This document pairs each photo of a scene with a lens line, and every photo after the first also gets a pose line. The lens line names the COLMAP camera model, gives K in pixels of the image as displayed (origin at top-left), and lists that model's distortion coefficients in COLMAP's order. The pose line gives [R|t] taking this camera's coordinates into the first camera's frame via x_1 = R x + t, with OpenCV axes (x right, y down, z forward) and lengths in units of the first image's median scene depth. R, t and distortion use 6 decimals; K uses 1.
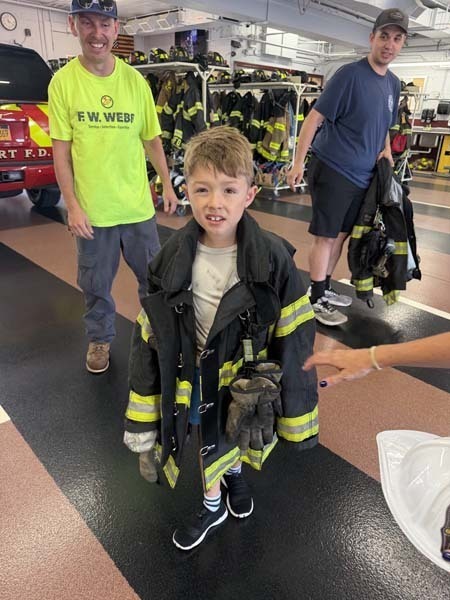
lens RADIAL K [[415.3, 0, 225.0], [0, 415.3, 300.0], [0, 0, 1]] dist [-0.011615, -0.010036]
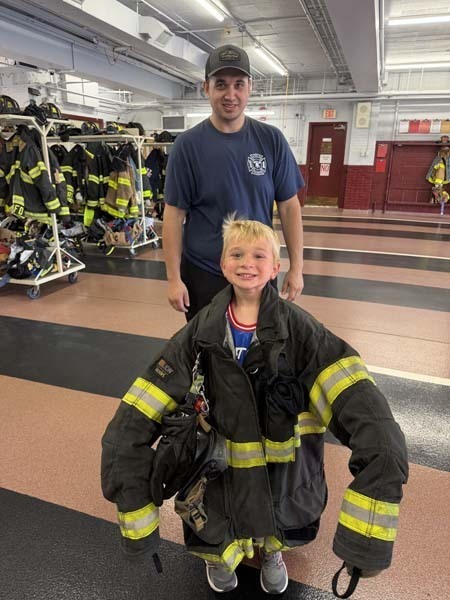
lens RADIAL K [[415.3, 0, 225.0], [0, 415.3, 300.0], [0, 0, 1]] dist [-0.011615, -0.010036]
pose [[0.888003, -0.172845, 0.426116, -0.104333], [0.210271, 0.976741, -0.041999, -0.077118], [-0.408945, 0.126895, 0.903693, 0.114248]]
